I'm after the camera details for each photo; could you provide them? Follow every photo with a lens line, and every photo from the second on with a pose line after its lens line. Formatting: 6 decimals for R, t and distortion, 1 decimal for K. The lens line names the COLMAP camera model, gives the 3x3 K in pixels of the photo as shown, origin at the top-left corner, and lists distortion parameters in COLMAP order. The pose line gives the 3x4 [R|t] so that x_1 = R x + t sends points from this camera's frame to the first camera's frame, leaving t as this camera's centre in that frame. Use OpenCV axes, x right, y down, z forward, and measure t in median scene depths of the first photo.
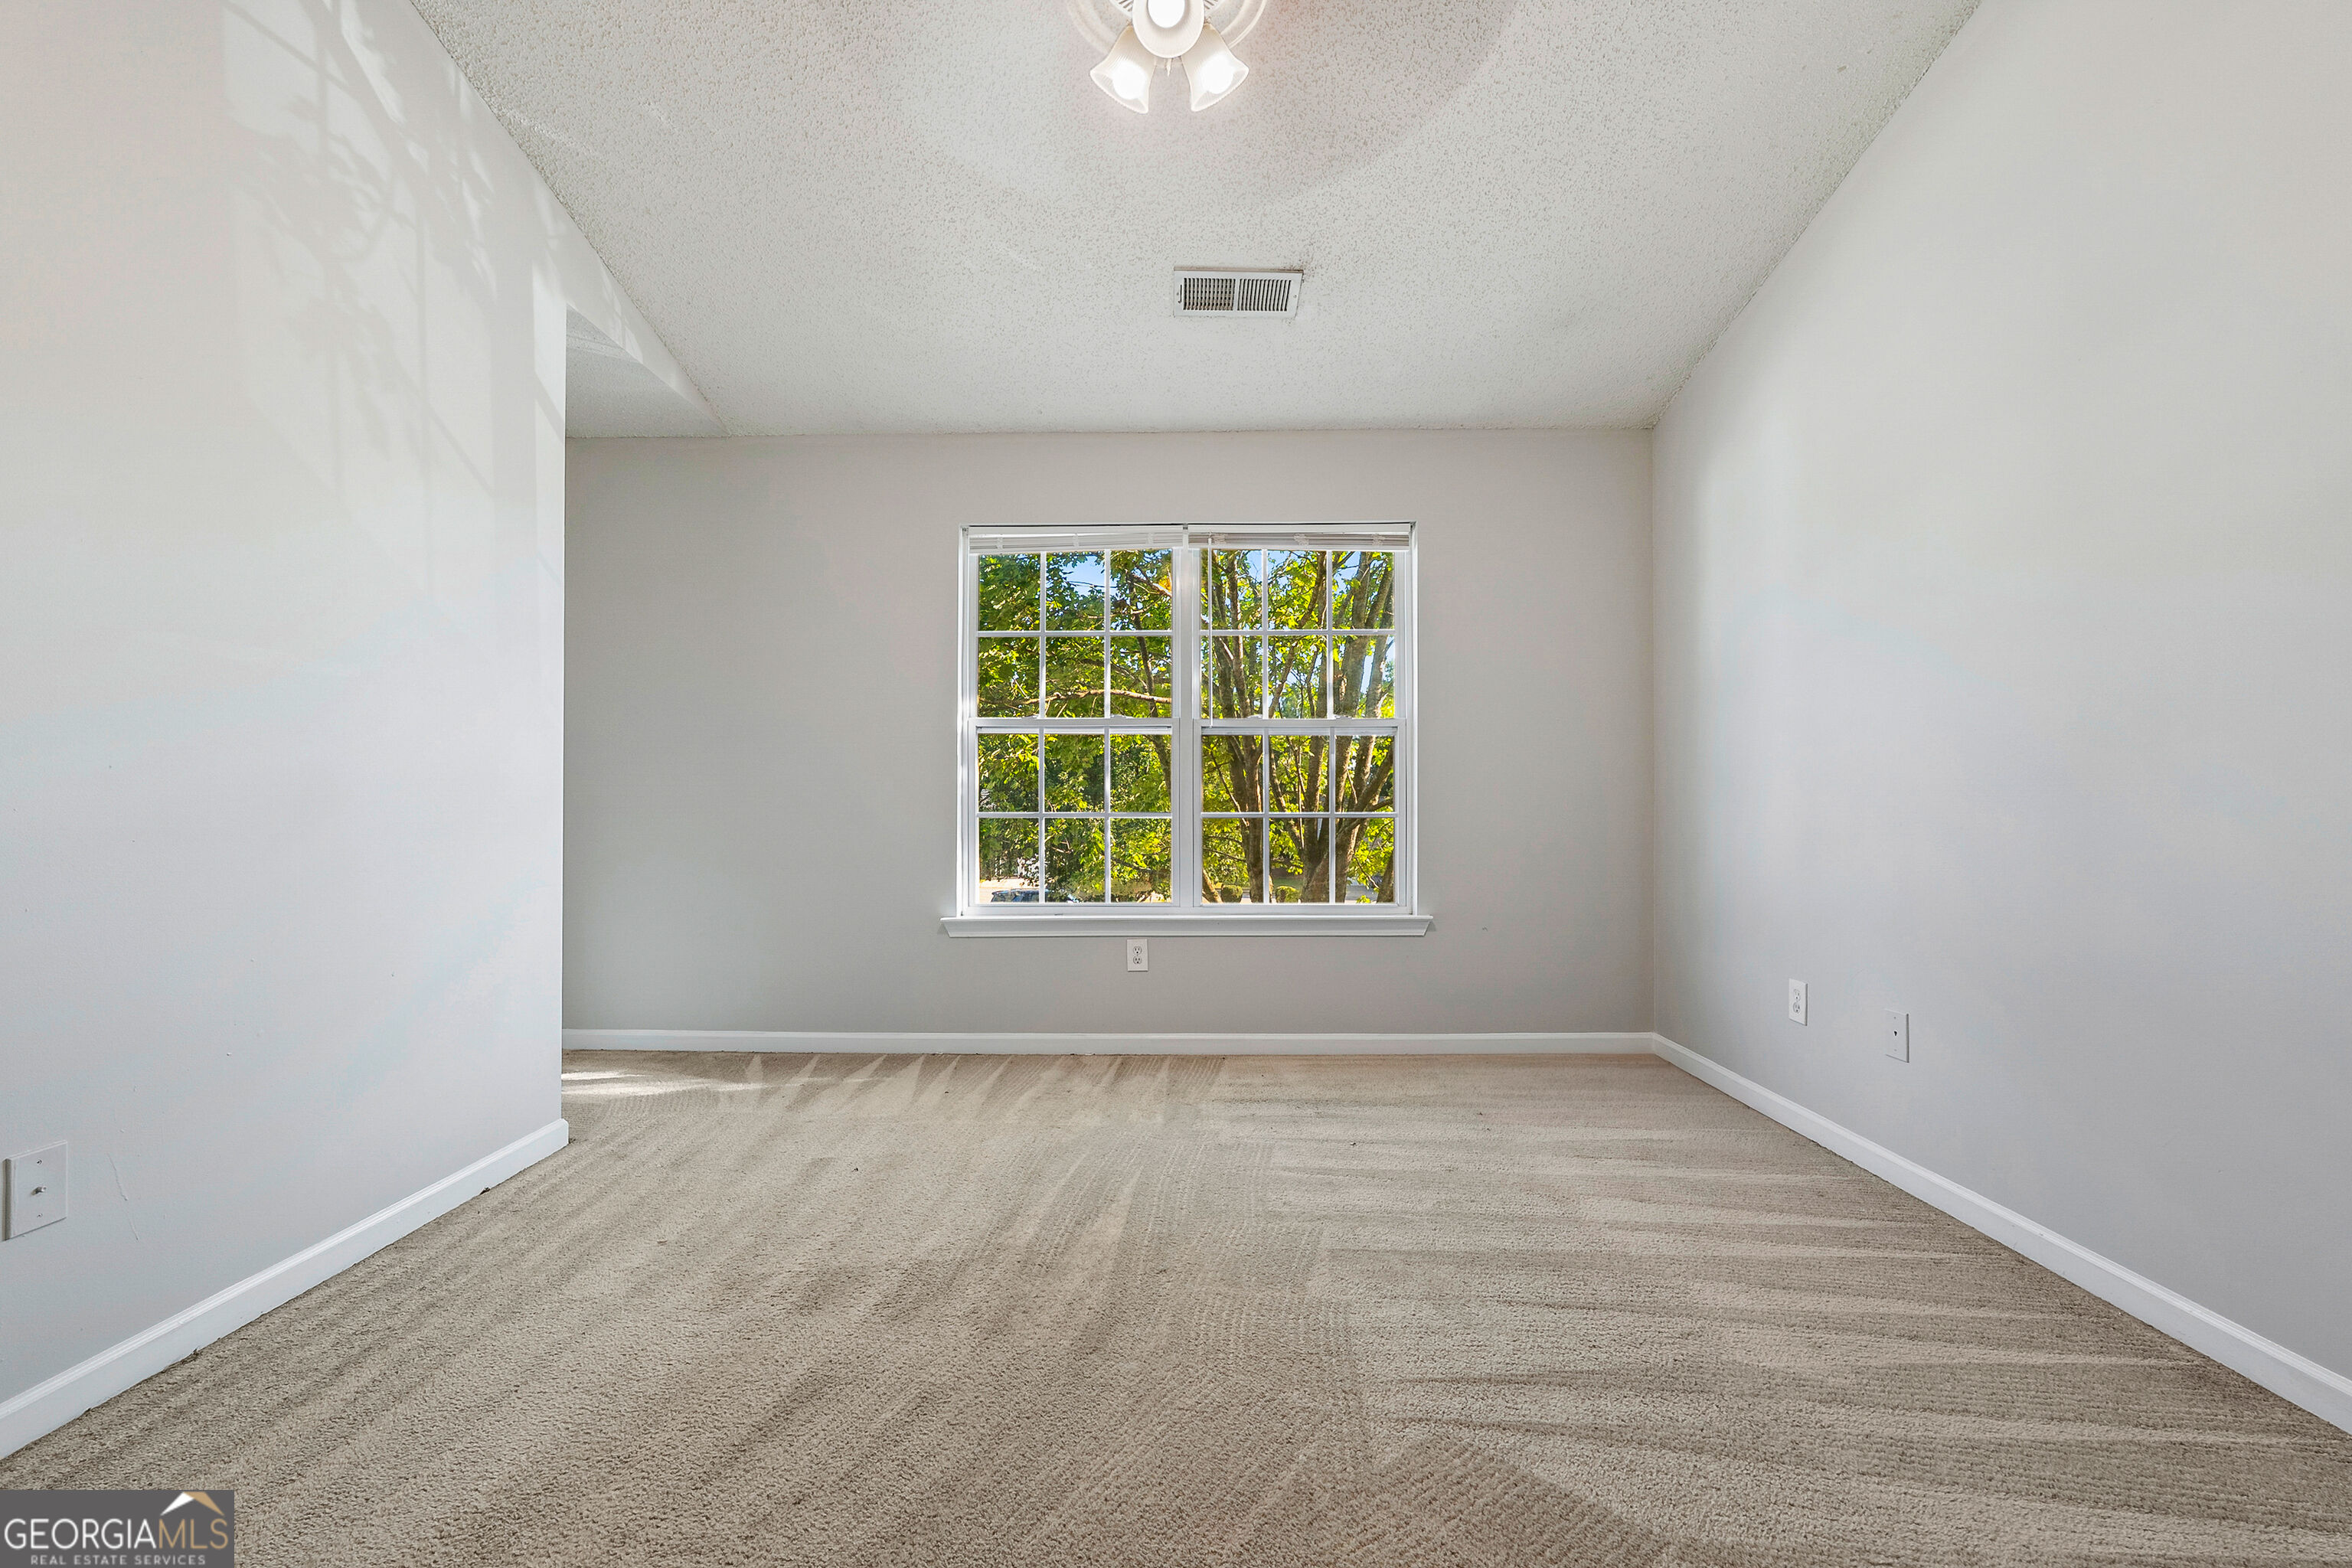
lens RADIAL K [[962.3, 0, 1162.5], [0, 962.3, 798.5], [0, 0, 1]] dist [-0.012946, 0.000705]
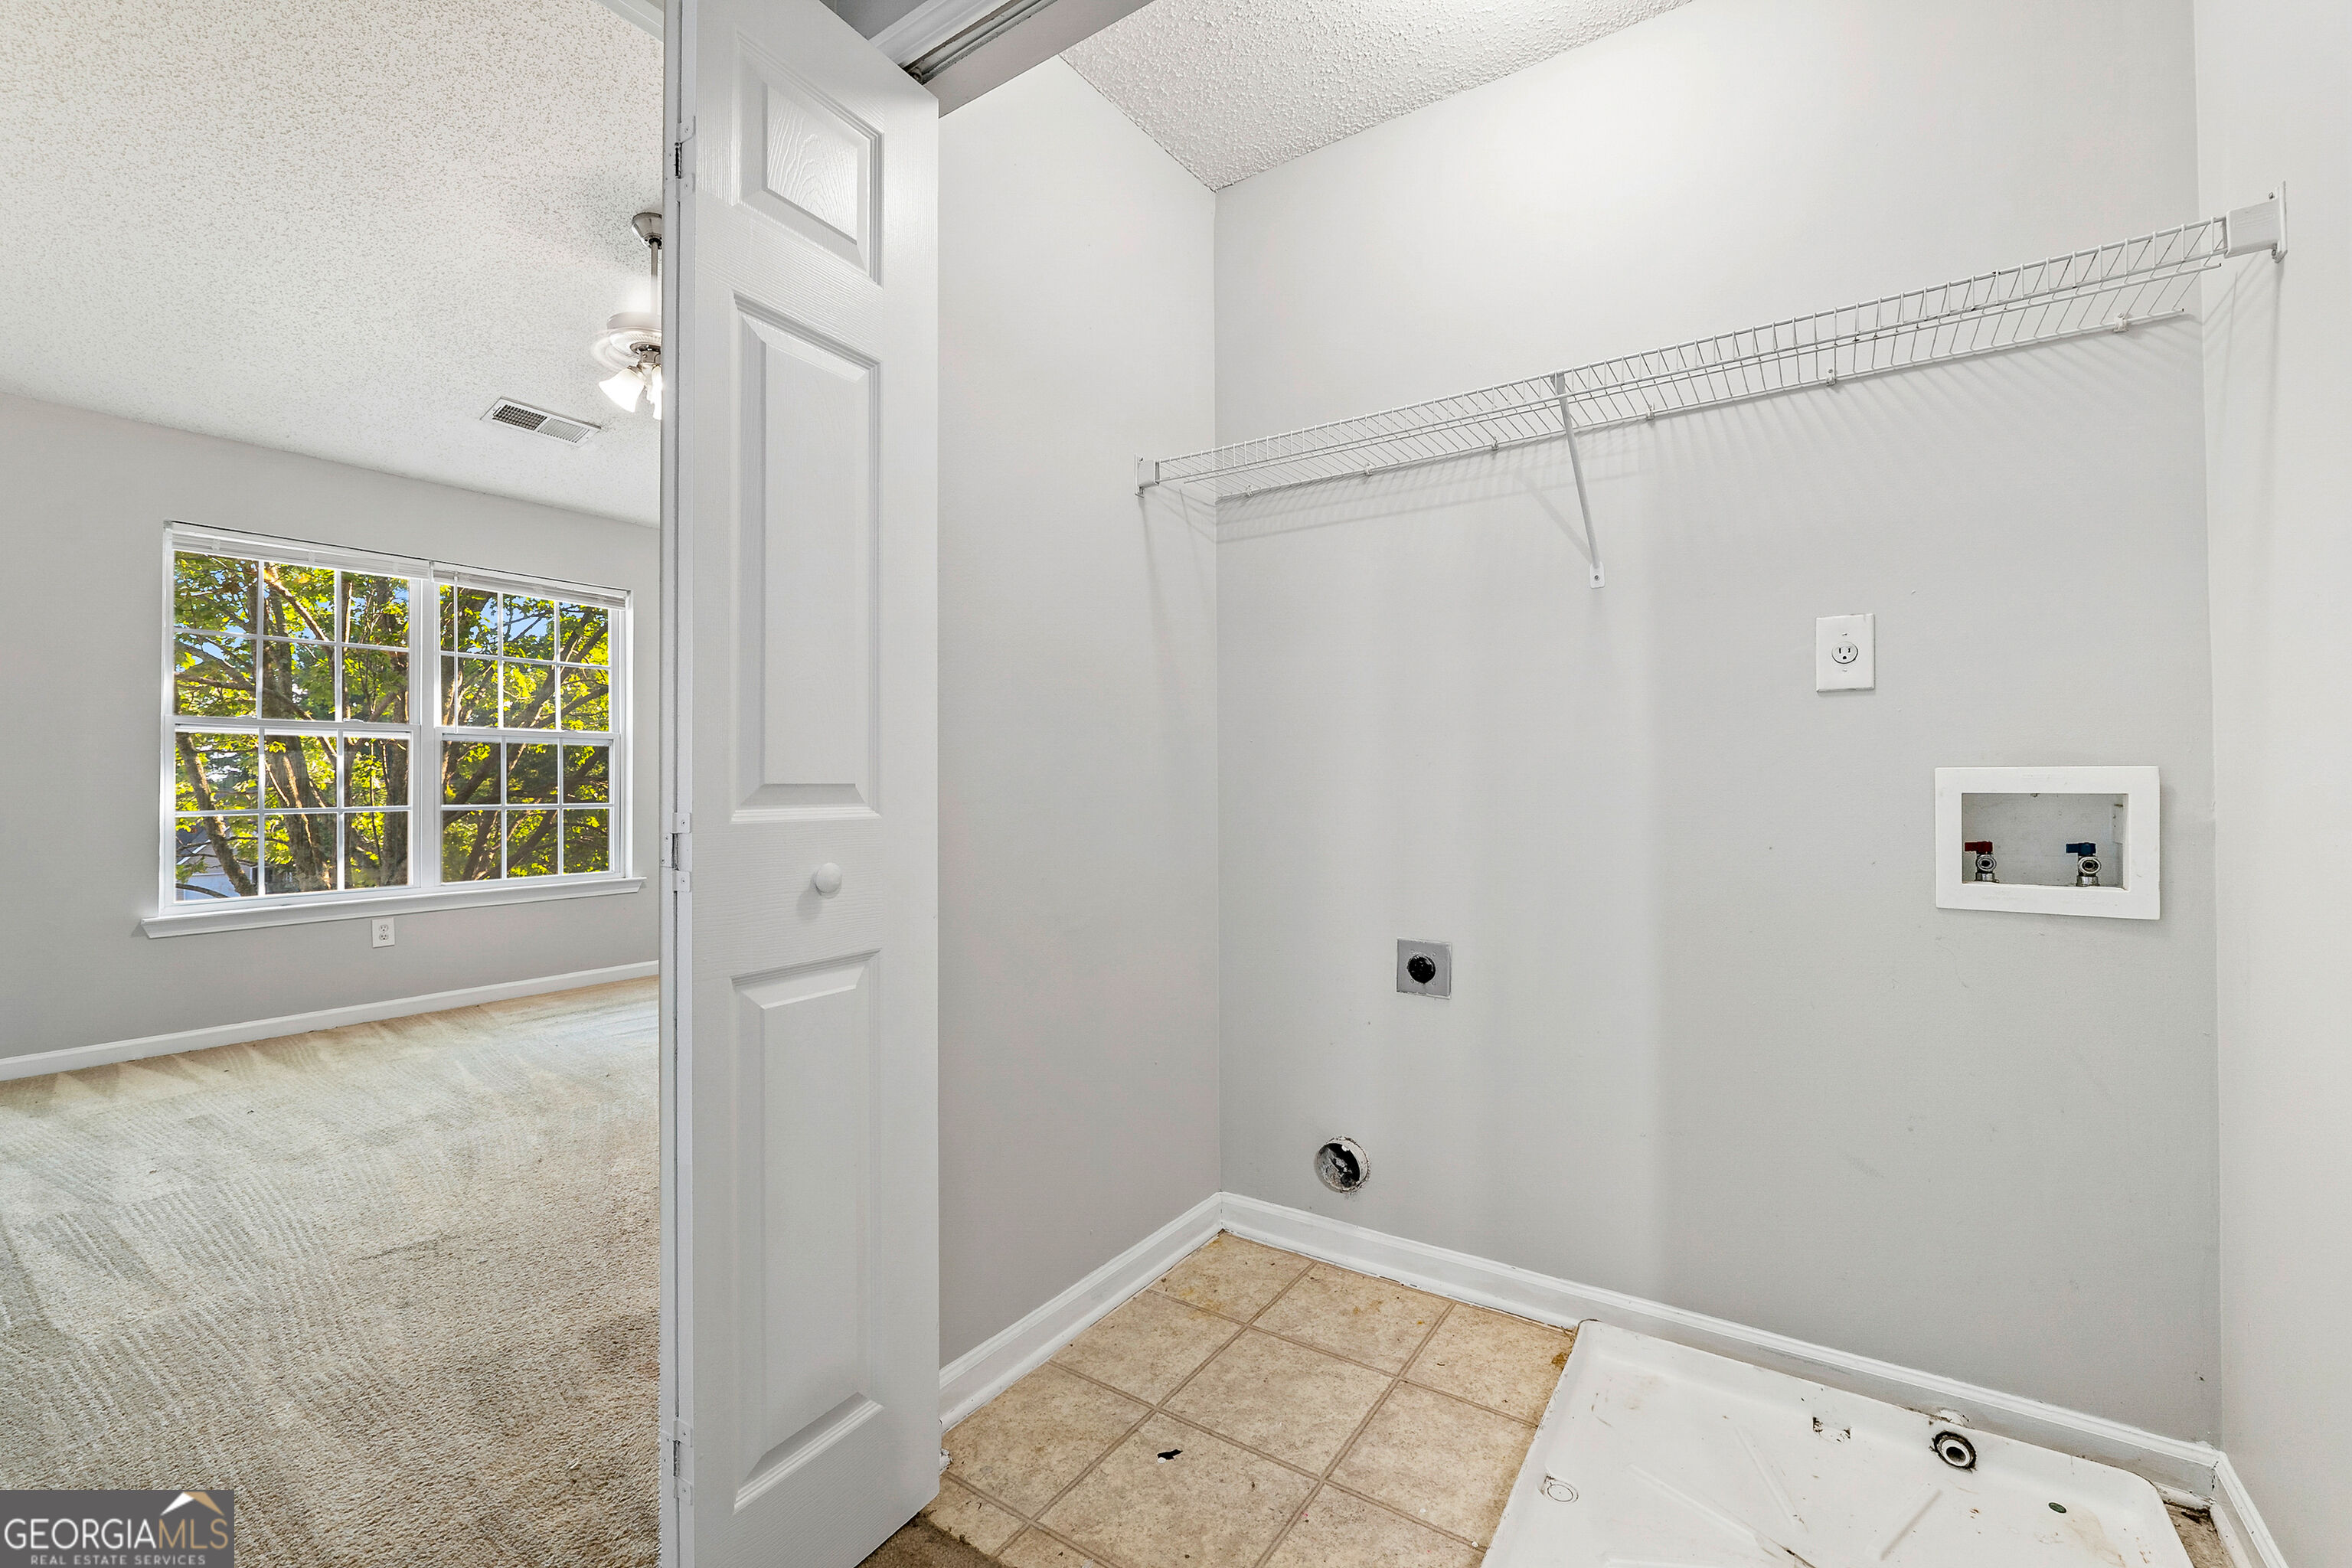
lens RADIAL K [[962.3, 0, 1184.1], [0, 962.3, 783.8], [0, 0, 1]] dist [-0.012946, 0.000705]
pose [[0.532831, -0.005647, 0.846203, -0.476732], [0.014586, 0.999890, -0.002513, 0.004715], [-0.846096, 0.013682, 0.532855, -0.402012]]
